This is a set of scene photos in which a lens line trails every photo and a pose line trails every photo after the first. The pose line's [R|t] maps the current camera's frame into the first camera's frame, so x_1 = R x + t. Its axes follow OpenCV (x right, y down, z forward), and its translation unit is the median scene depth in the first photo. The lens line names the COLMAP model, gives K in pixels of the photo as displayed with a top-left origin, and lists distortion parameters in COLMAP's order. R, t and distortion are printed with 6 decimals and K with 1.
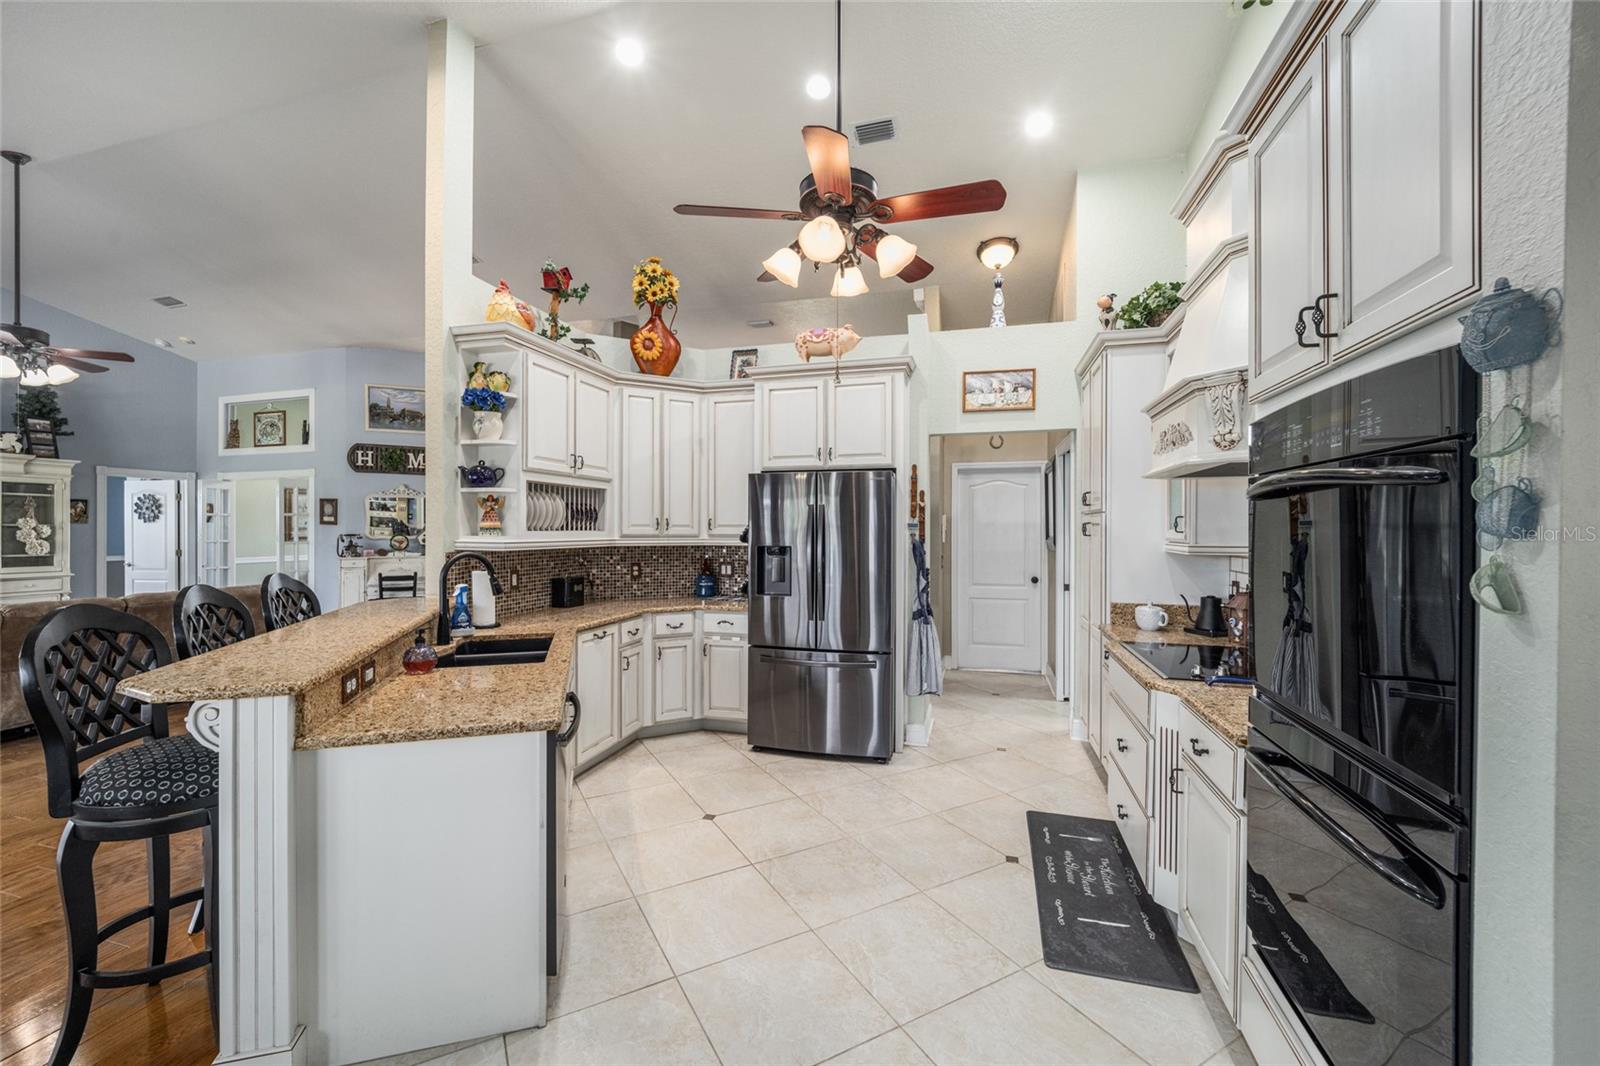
lens RADIAL K [[640.8, 0, 793.5], [0, 640.8, 532.3], [0, 0, 1]] dist [-0.002241, -0.002233]
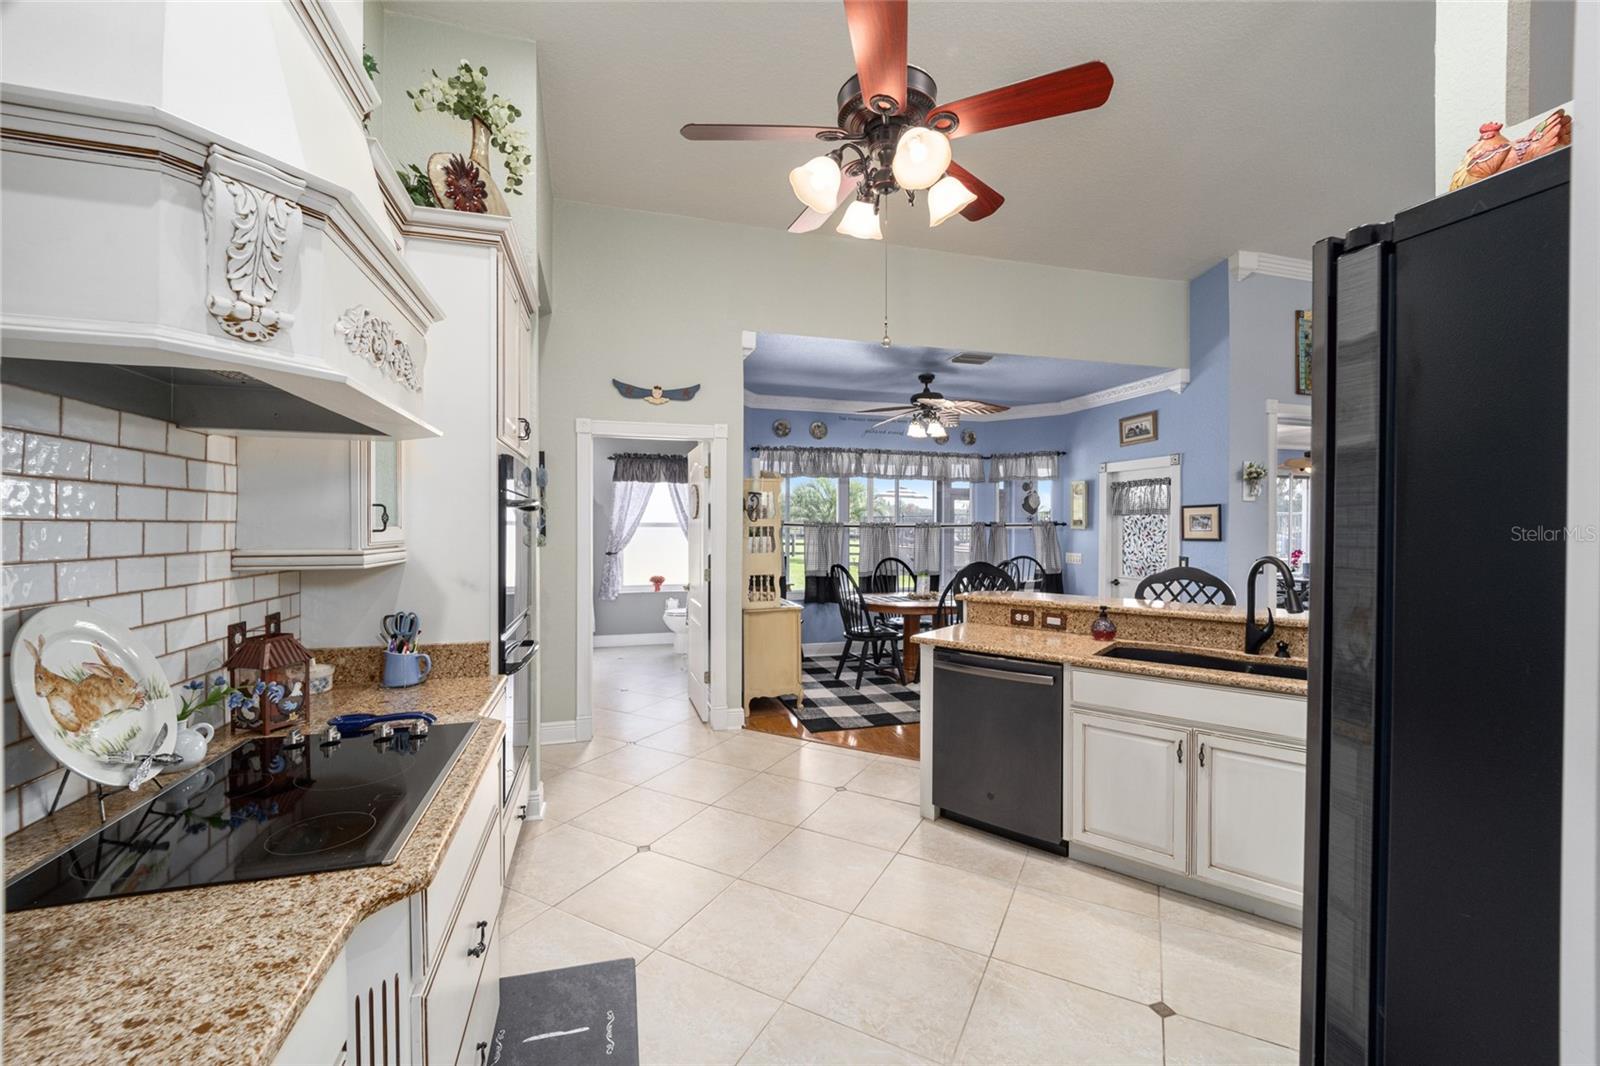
lens RADIAL K [[640.8, 0, 800.1], [0, 640.8, 525.2], [0, 0, 1]] dist [-0.002241, -0.002233]
pose [[-0.839335, -0.006522, -0.543575, 0.234660], [-0.008832, 0.999960, 0.001640, -0.003676], [0.543543, 0.006178, -0.839359, 0.640395]]
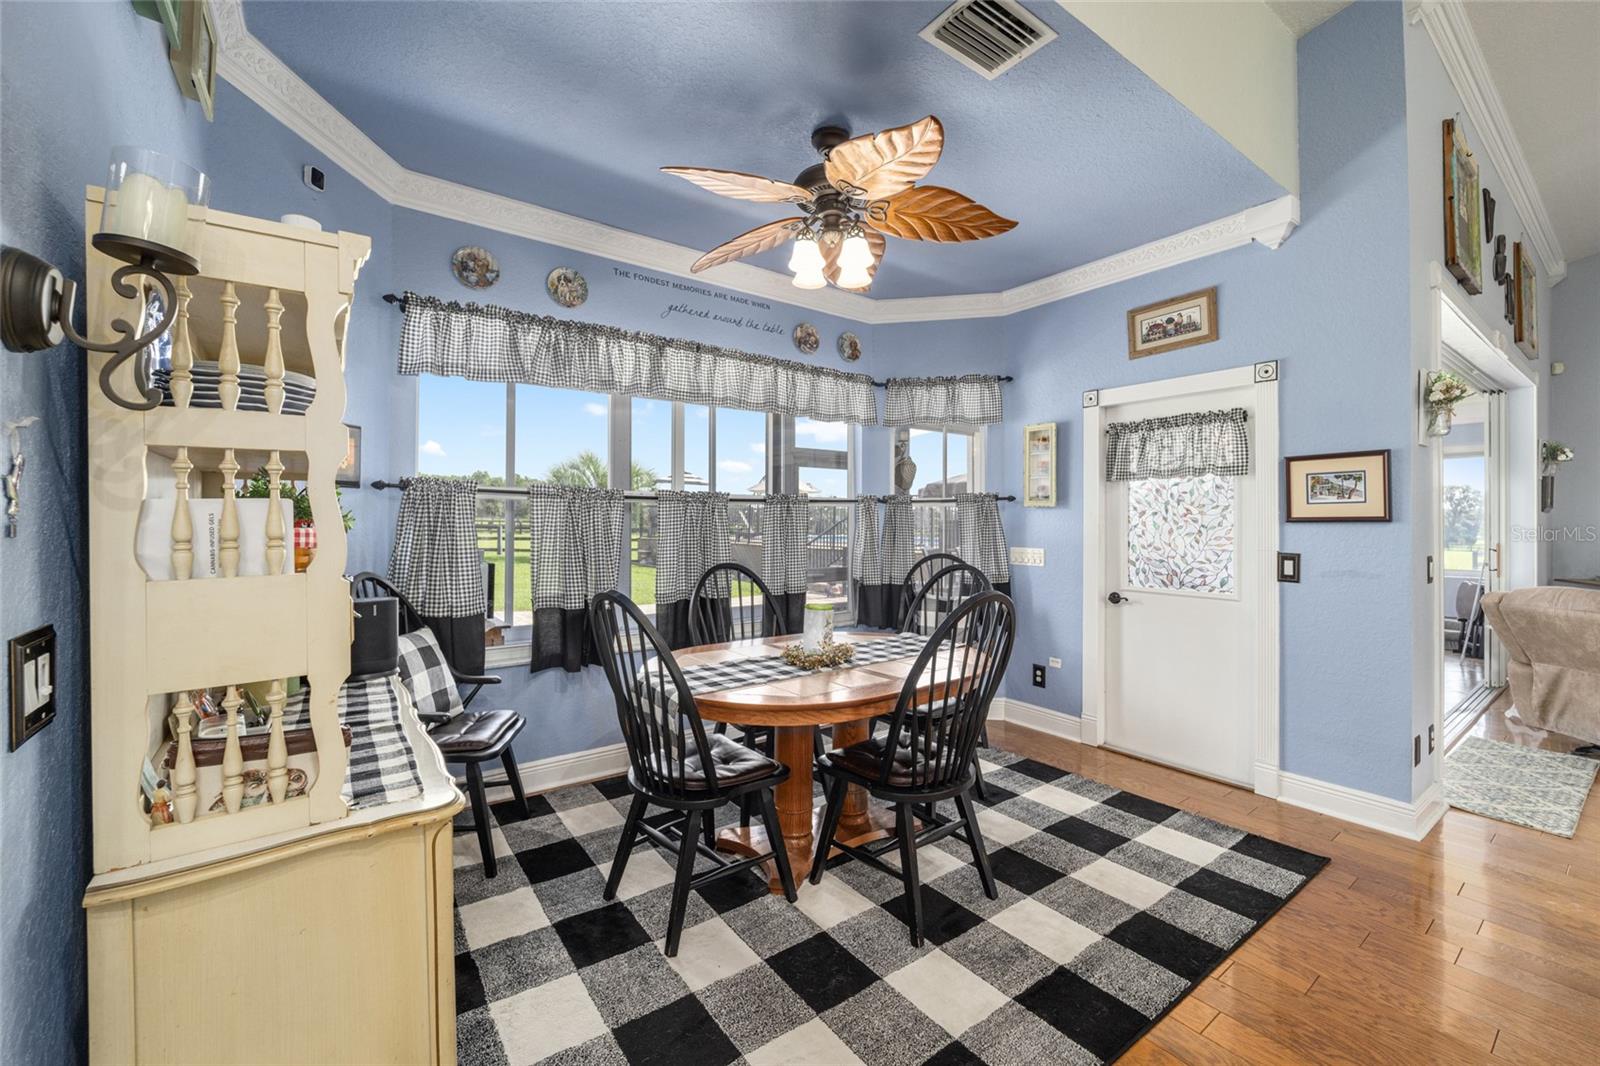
lens RADIAL K [[640.8, 0, 791.5], [0, 640.8, 517.2], [0, 0, 1]] dist [-0.002241, -0.002233]
pose [[-0.612077, -0.008357, -0.790754, -0.094718], [-0.008708, 0.999955, -0.003828, 0.014735], [0.790750, 0.004543, -0.612122, 0.188815]]
